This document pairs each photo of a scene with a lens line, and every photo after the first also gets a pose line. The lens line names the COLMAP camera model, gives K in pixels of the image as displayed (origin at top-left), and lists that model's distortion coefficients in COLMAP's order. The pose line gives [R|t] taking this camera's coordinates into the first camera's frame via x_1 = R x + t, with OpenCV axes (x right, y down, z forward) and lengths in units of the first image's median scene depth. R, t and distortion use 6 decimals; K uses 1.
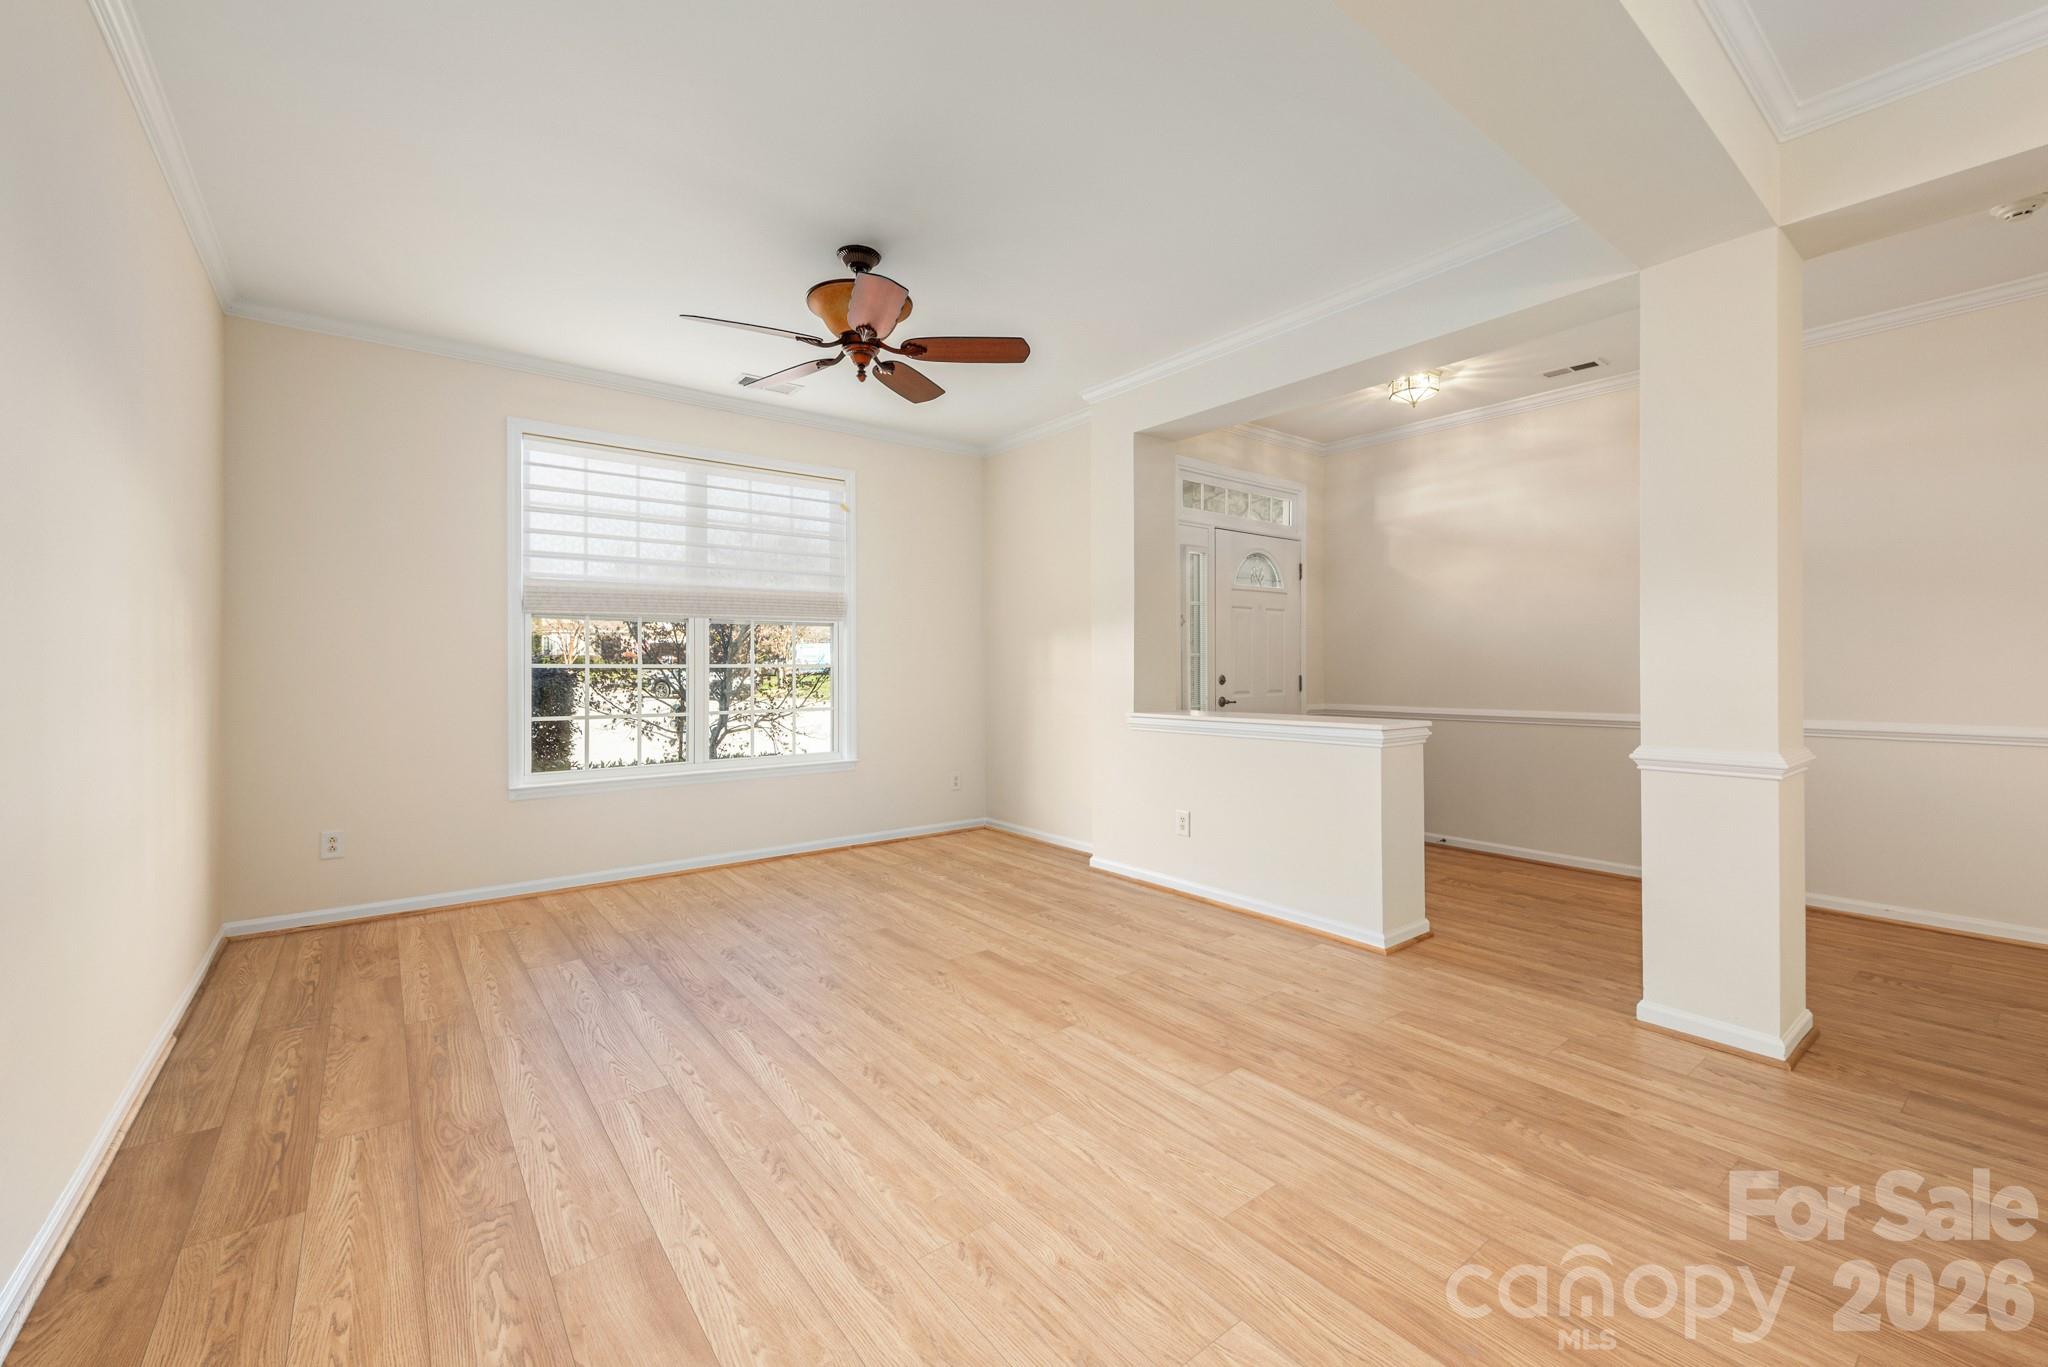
lens RADIAL K [[827.7, 0, 1035.2], [0, 827.7, 663.8], [0, 0, 1]] dist [0.001947, -0.000049]
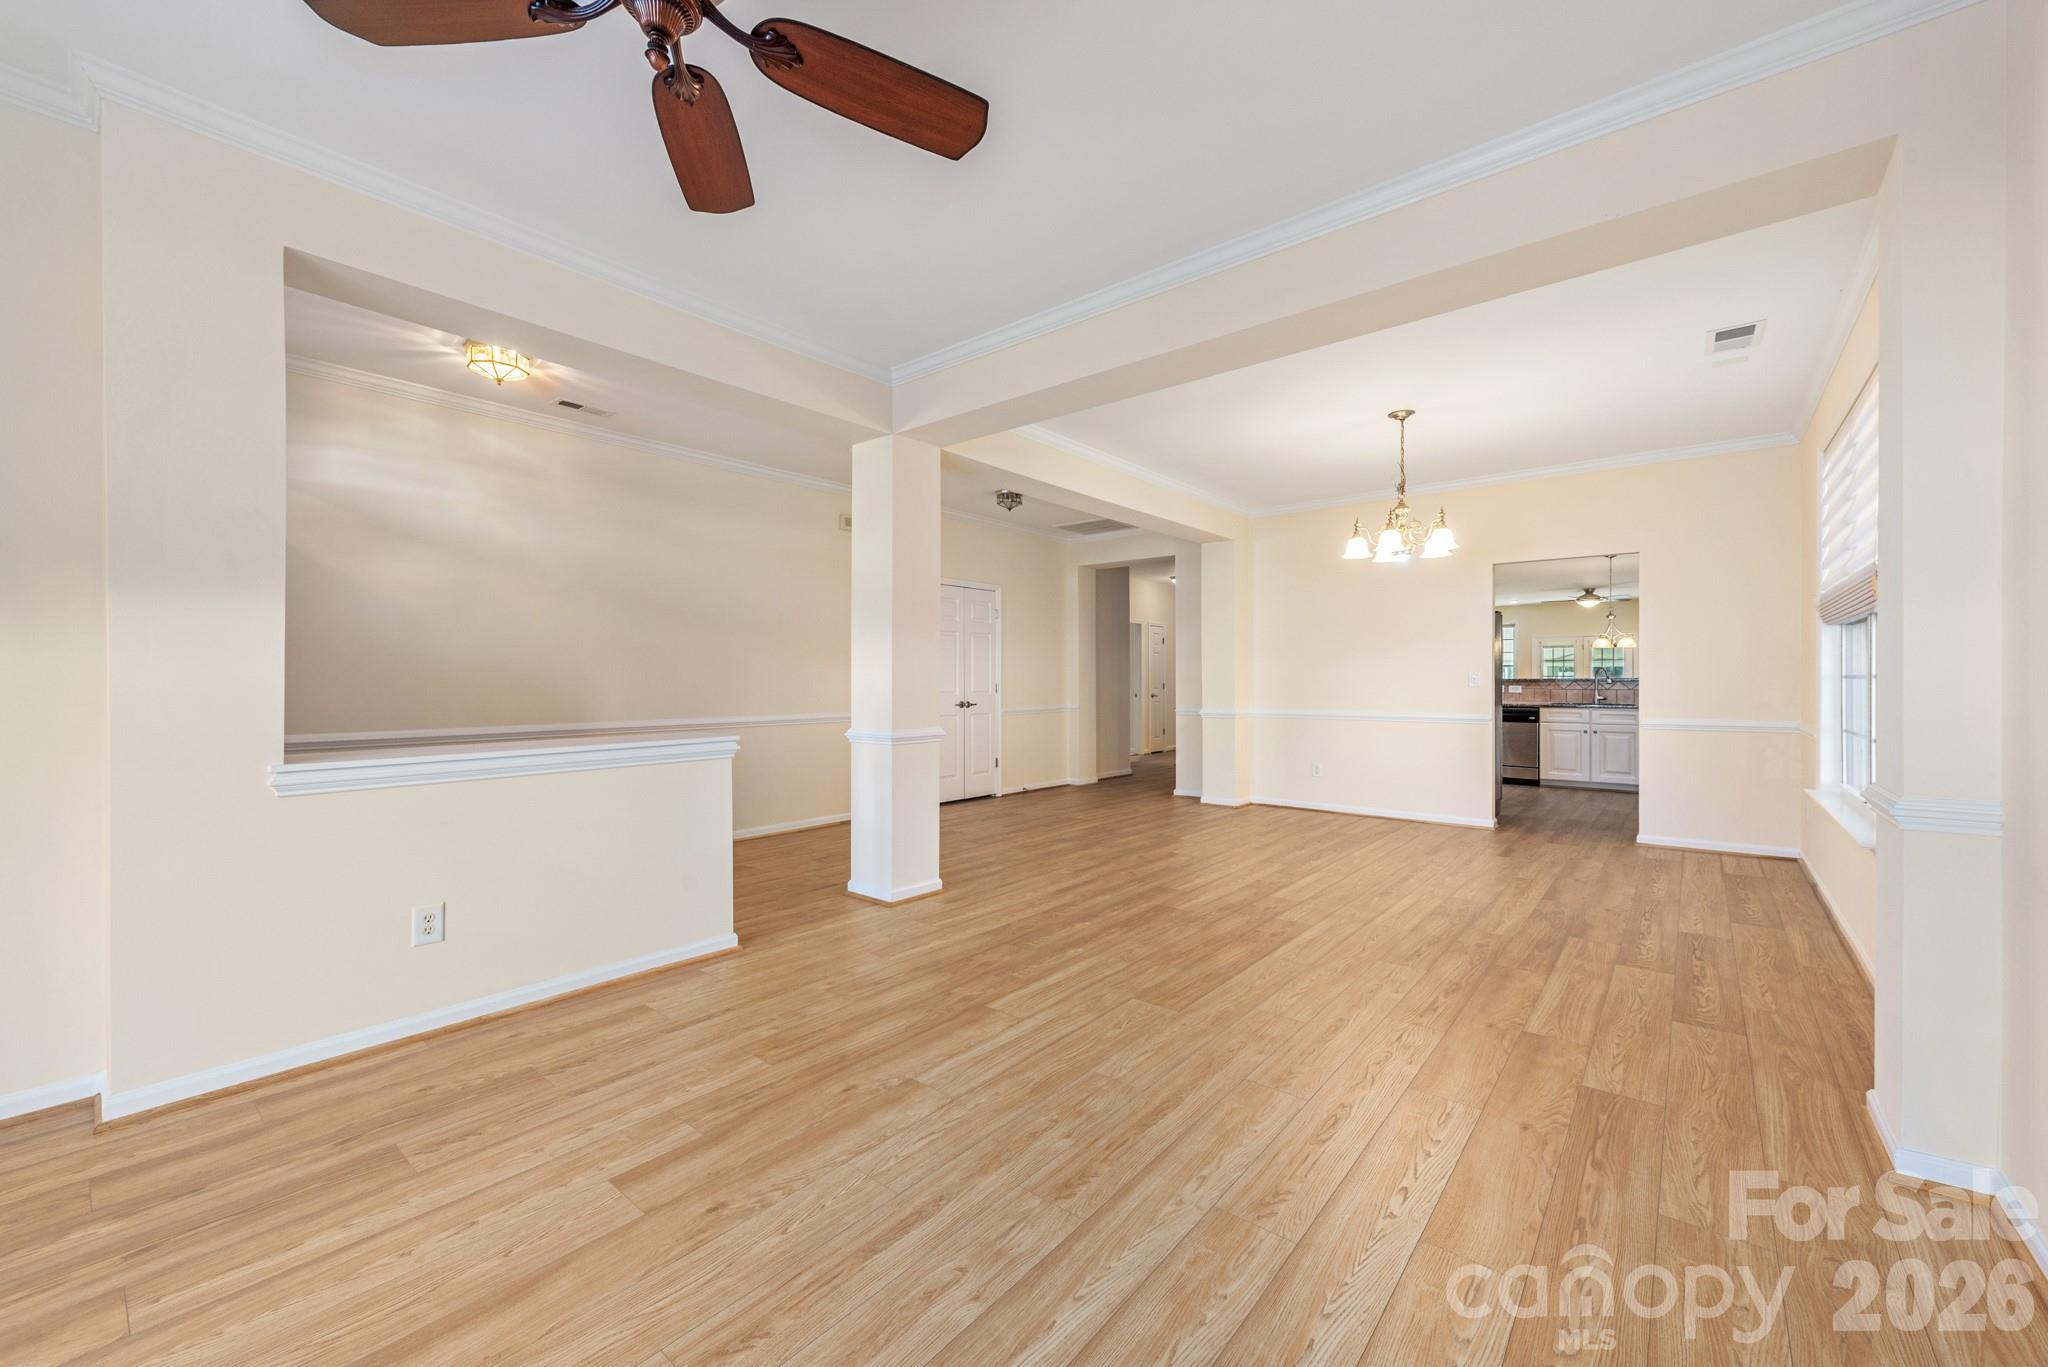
lens RADIAL K [[800.2, 0, 1035.4], [0, 800.2, 680.9], [0, 0, 1]] dist [0.011663, -0.004024]
pose [[-0.211929, 0.000690, 0.977285, -0.822630], [-0.001891, 0.999998, -0.001116, 0.005188], [-0.977283, -0.002084, -0.211927, 1.039662]]
